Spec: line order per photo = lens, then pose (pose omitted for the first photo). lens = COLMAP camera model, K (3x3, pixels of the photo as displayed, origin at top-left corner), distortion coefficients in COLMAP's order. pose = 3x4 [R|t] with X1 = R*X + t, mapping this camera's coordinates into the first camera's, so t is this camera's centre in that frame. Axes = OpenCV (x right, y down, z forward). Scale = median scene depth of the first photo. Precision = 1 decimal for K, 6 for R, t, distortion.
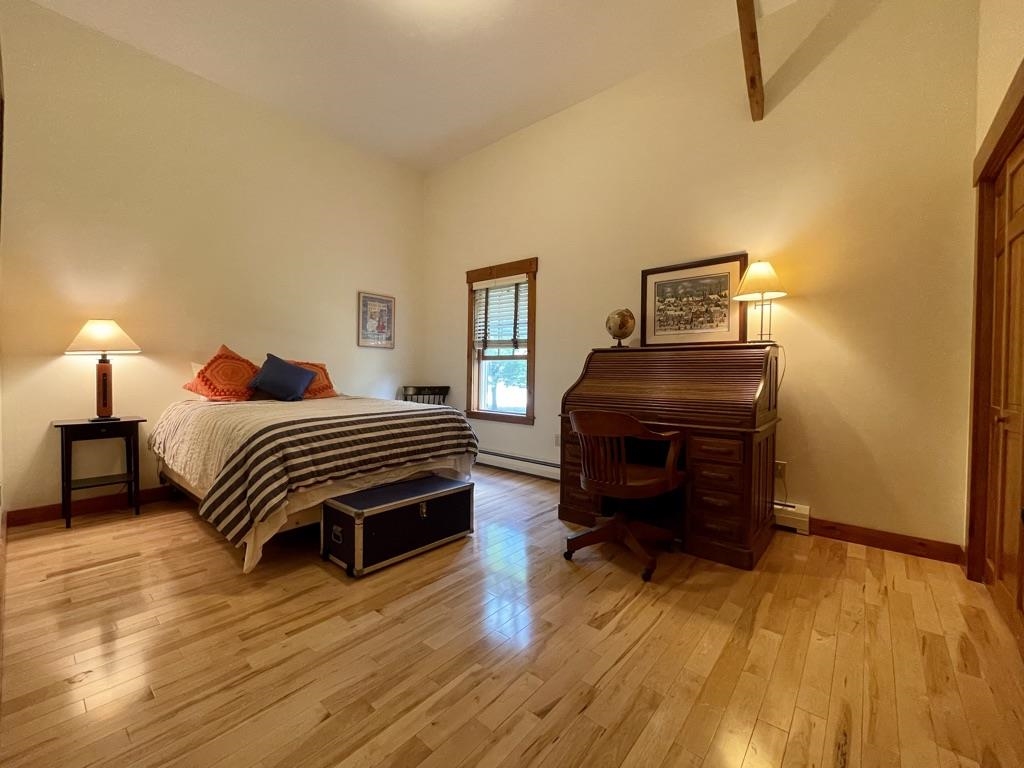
lens RADIAL K [[419.6, 0, 516.2], [0, 419.6, 383.5], [0, 0, 1]] dist [-0.001688, -0.000169]
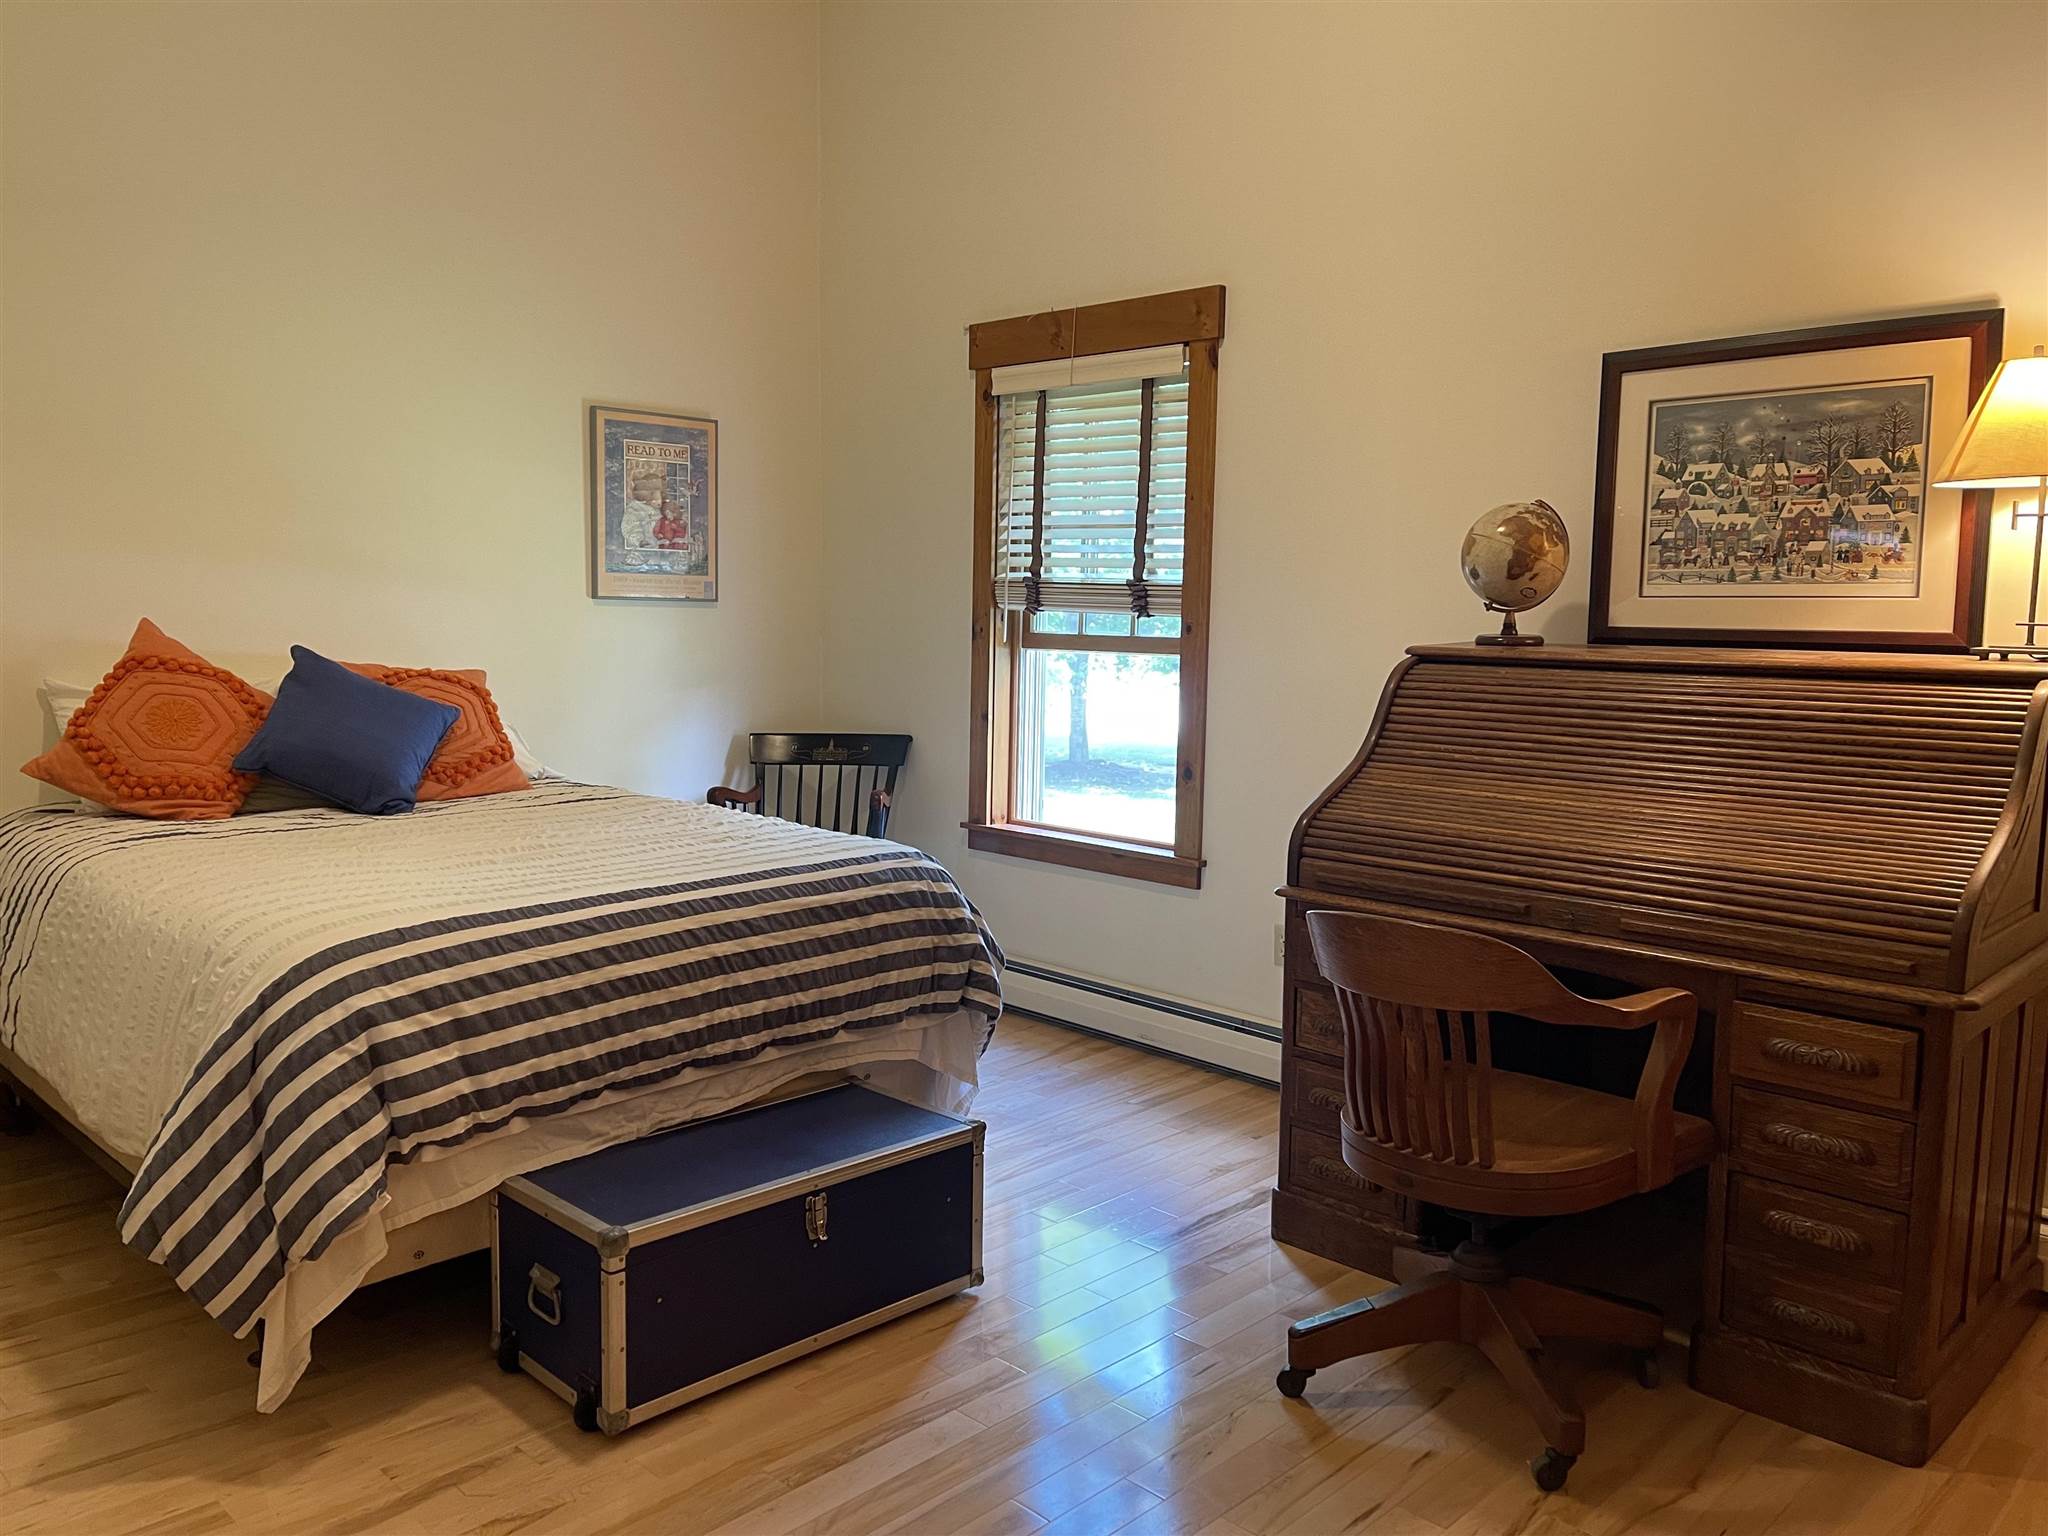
lens RADIAL K [[1544.5, 0, 1045.6], [0, 1544.5, 776.3], [0, 0, 1]] dist [0.072609, -0.093612]
pose [[0.997051, 0.013407, -0.075558, 0.021088], [-0.006287, 0.995582, 0.093687, -0.104009], [0.076480, -0.092936, 0.992730, -0.068574]]
